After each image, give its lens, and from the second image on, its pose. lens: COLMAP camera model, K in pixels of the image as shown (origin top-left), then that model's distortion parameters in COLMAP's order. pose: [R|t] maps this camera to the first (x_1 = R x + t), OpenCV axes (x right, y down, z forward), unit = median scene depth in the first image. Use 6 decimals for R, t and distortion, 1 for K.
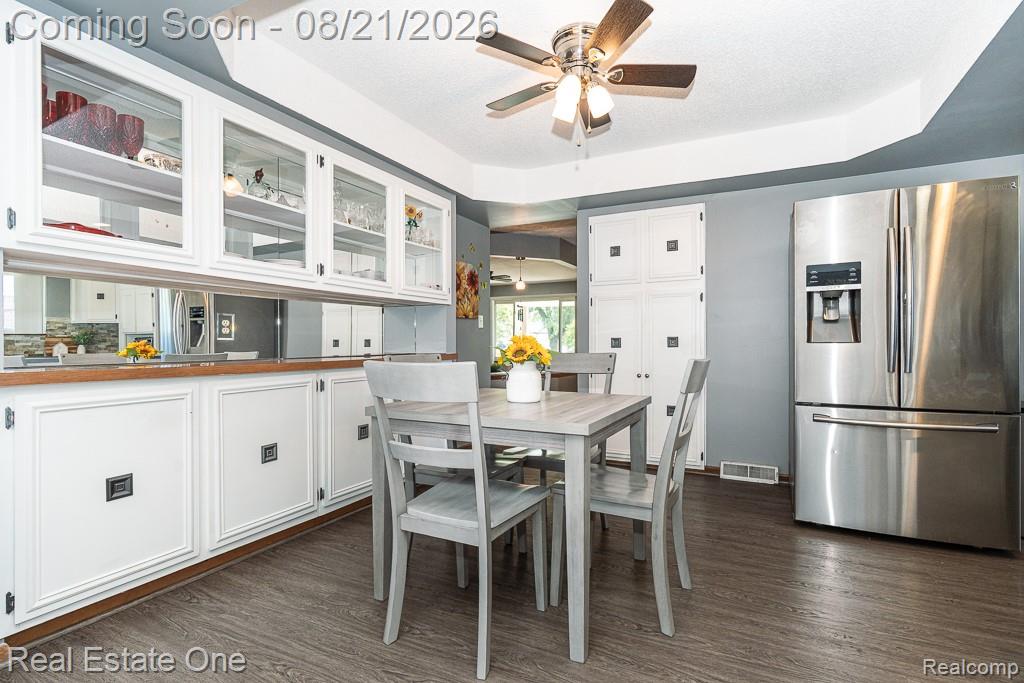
lens RADIAL K [[500.3, 0, 510.5], [0, 500.3, 339.0], [0, 0, 1]] dist [0.006791, 0.000843]
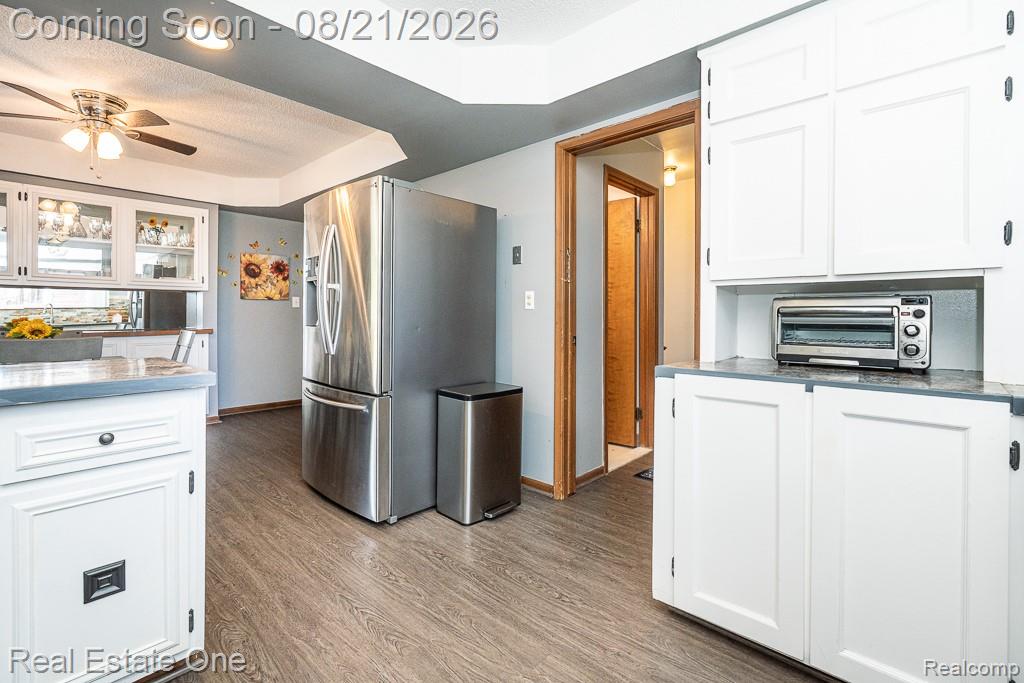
lens RADIAL K [[467.2, 0, 480.6], [0, 467.2, 314.8], [0, 0, 1]] dist [-0.010108, 0.002323]
pose [[0.960708, 0.010220, -0.277371, 1.090084], [-0.006276, 0.999866, 0.015102, -0.037428], [0.277489, -0.012768, 0.960644, 0.058638]]
